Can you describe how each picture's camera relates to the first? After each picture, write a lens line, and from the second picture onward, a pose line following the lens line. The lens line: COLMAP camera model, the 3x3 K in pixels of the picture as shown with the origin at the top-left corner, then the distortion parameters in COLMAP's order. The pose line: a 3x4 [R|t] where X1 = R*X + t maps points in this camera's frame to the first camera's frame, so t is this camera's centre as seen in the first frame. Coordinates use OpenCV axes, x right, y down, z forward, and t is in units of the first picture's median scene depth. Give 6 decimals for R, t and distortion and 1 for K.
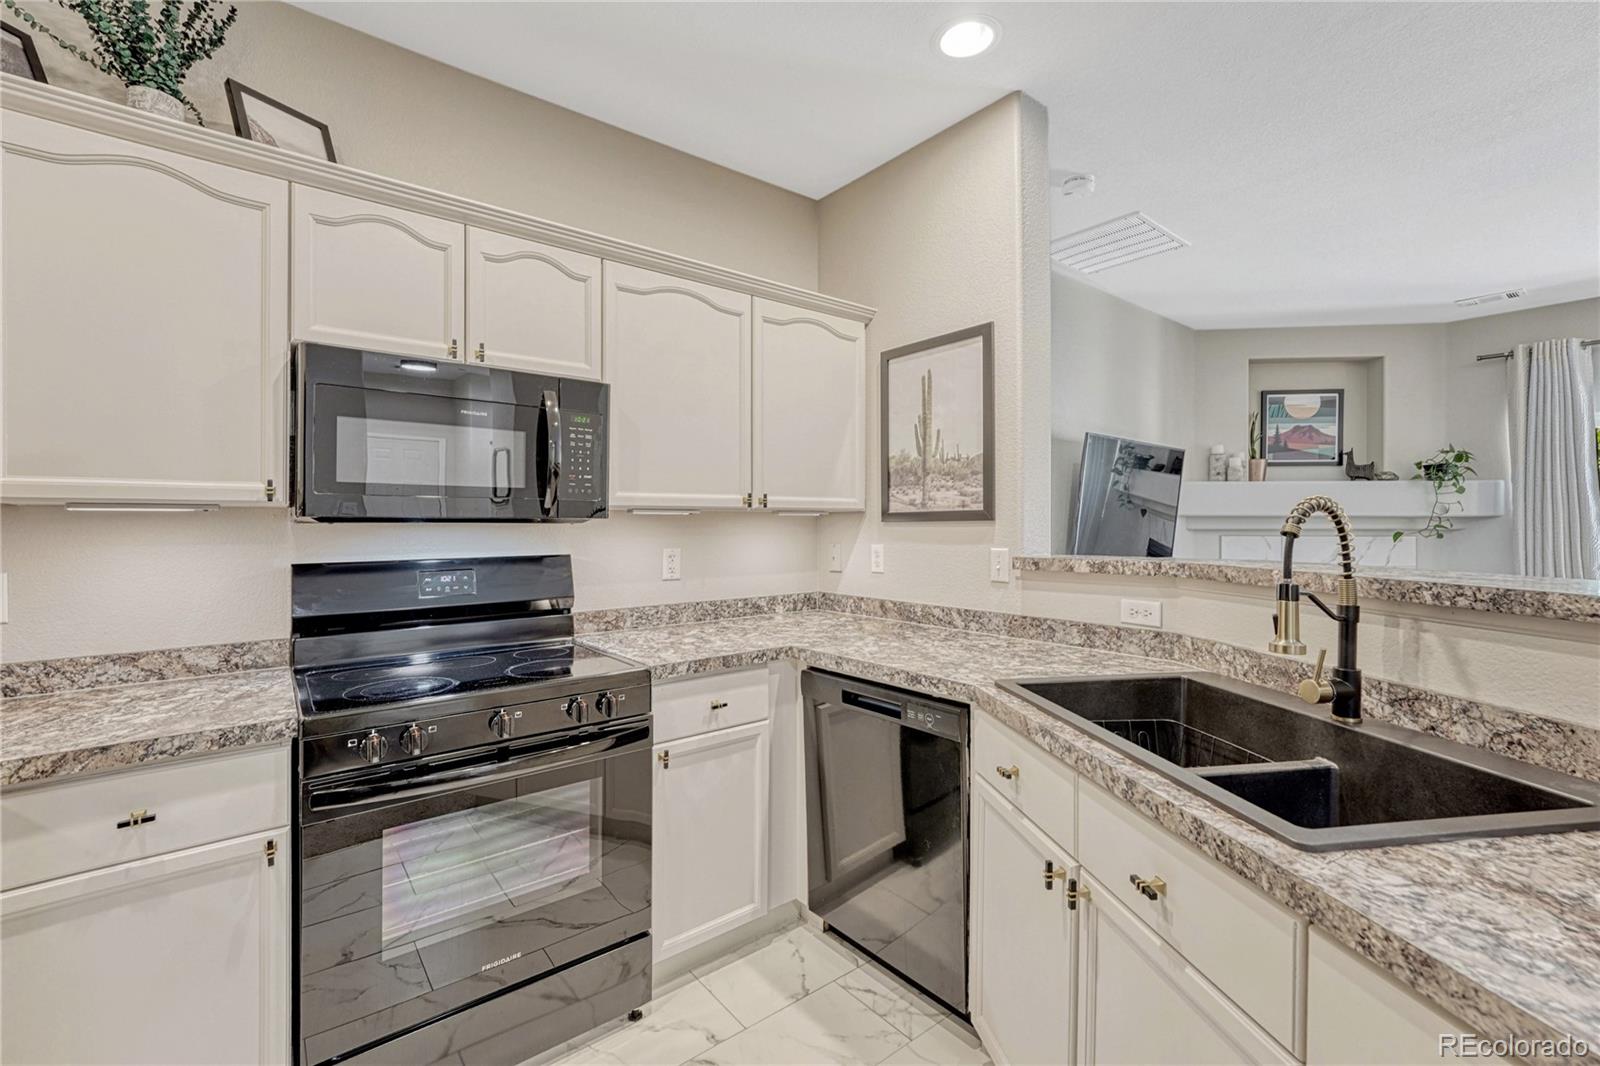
lens RADIAL K [[674.0, 0, 800.7], [0, 674.0, 530.0], [0, 0, 1]] dist [-0.004475, 0.000699]
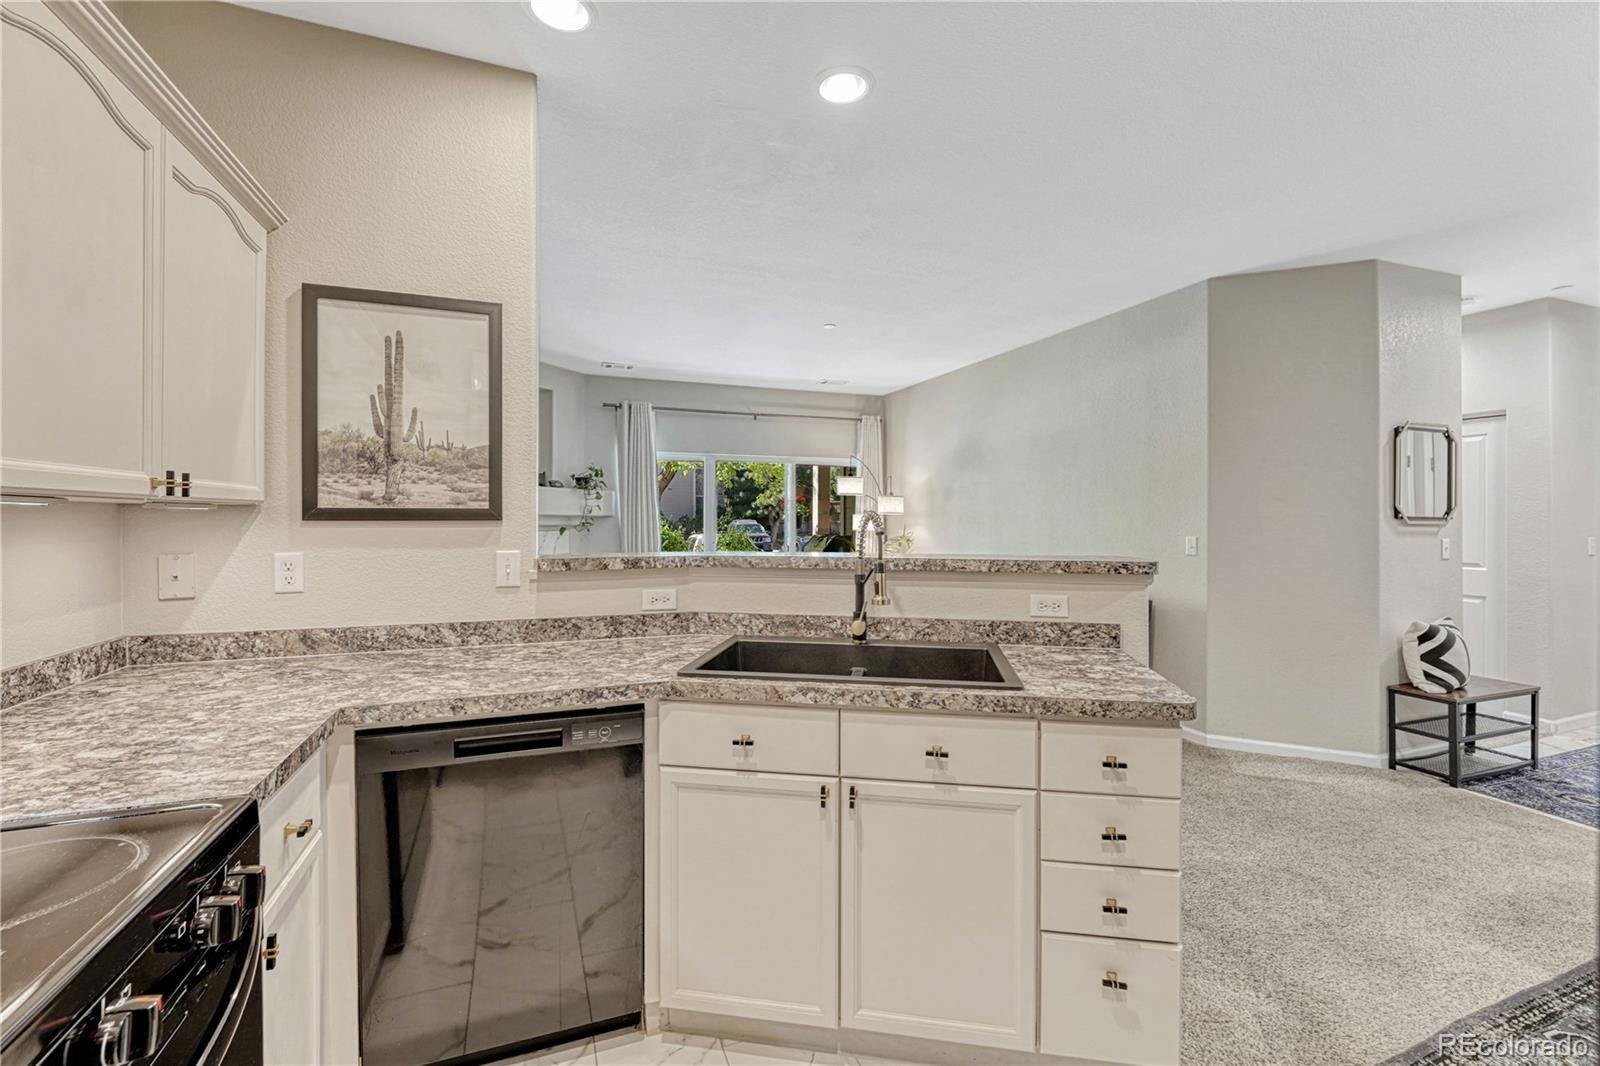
lens RADIAL K [[674.0, 0, 807.1], [0, 674.0, 517.2], [0, 0, 1]] dist [-0.004475, 0.000699]
pose [[0.315366, 0.007879, 0.948937, -0.443358], [0.001659, 0.999959, -0.008854, -0.009674], [-0.948969, 0.004367, 0.315340, 0.307226]]
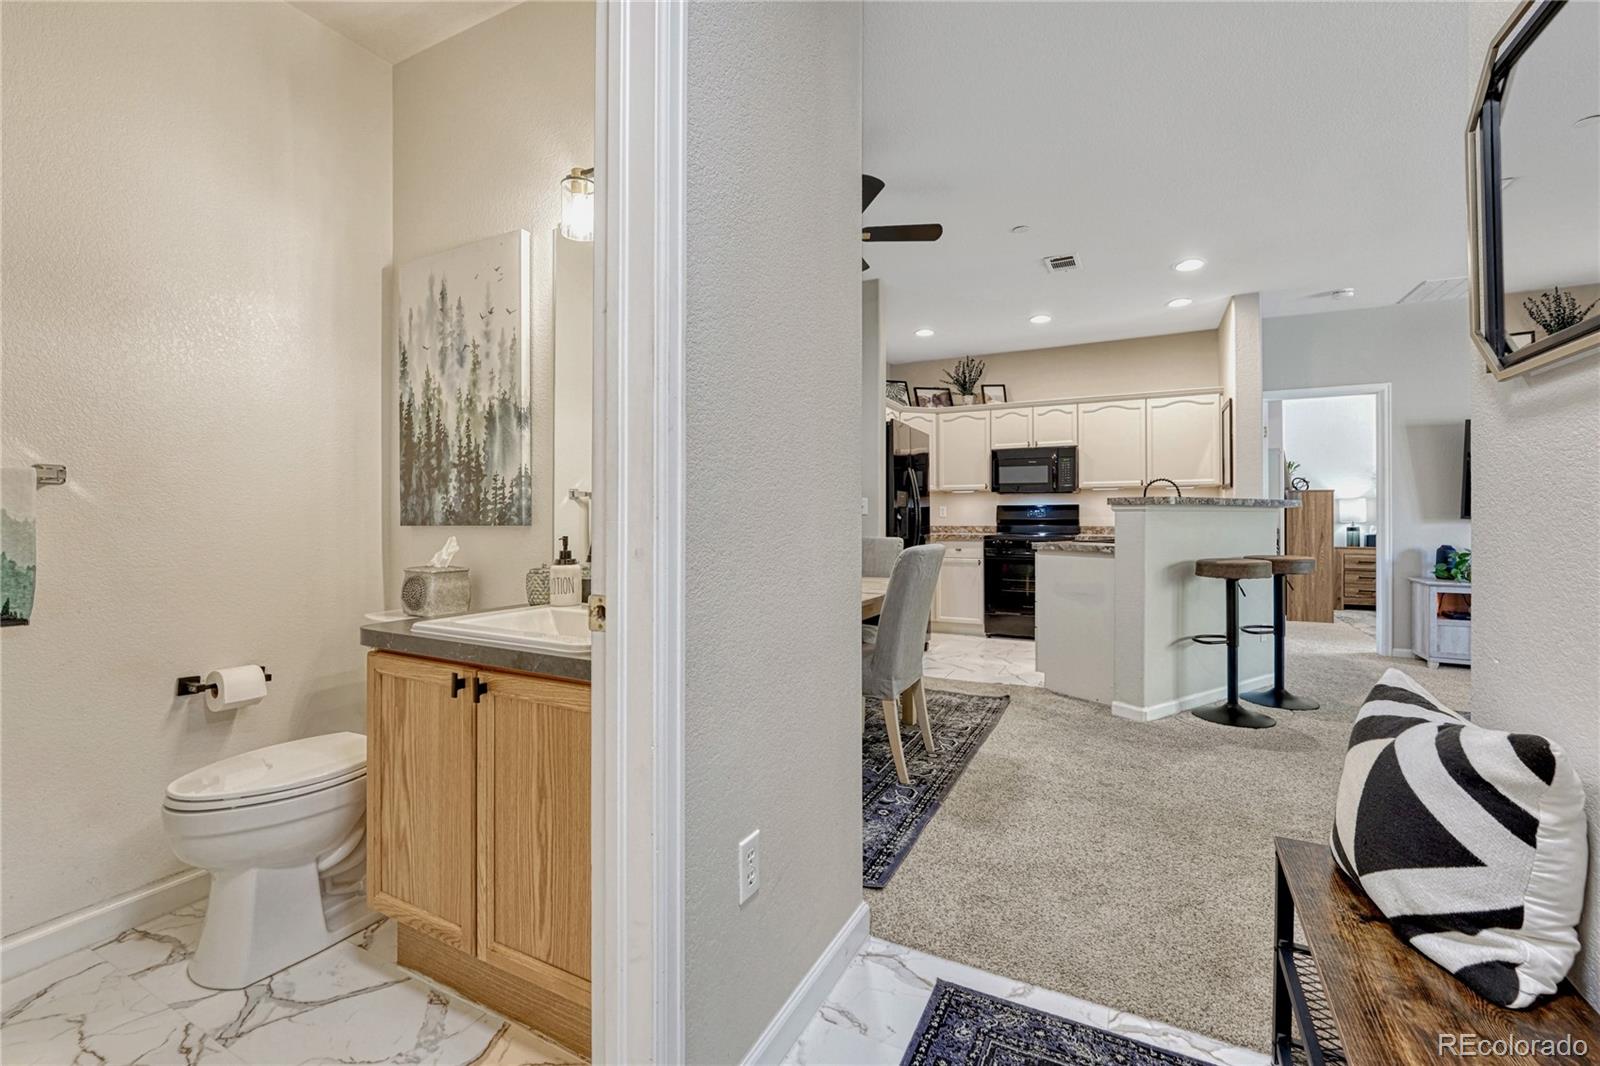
lens RADIAL K [[674.0, 0, 792.7], [0, 674.0, 514.4], [0, 0, 1]] dist [-0.004475, 0.000699]
pose [[0.399796, 0.004781, -0.916592, 1.675189], [-0.007574, 0.999969, 0.001912, 0.076536], [0.916573, 0.006178, 0.399820, -1.161218]]
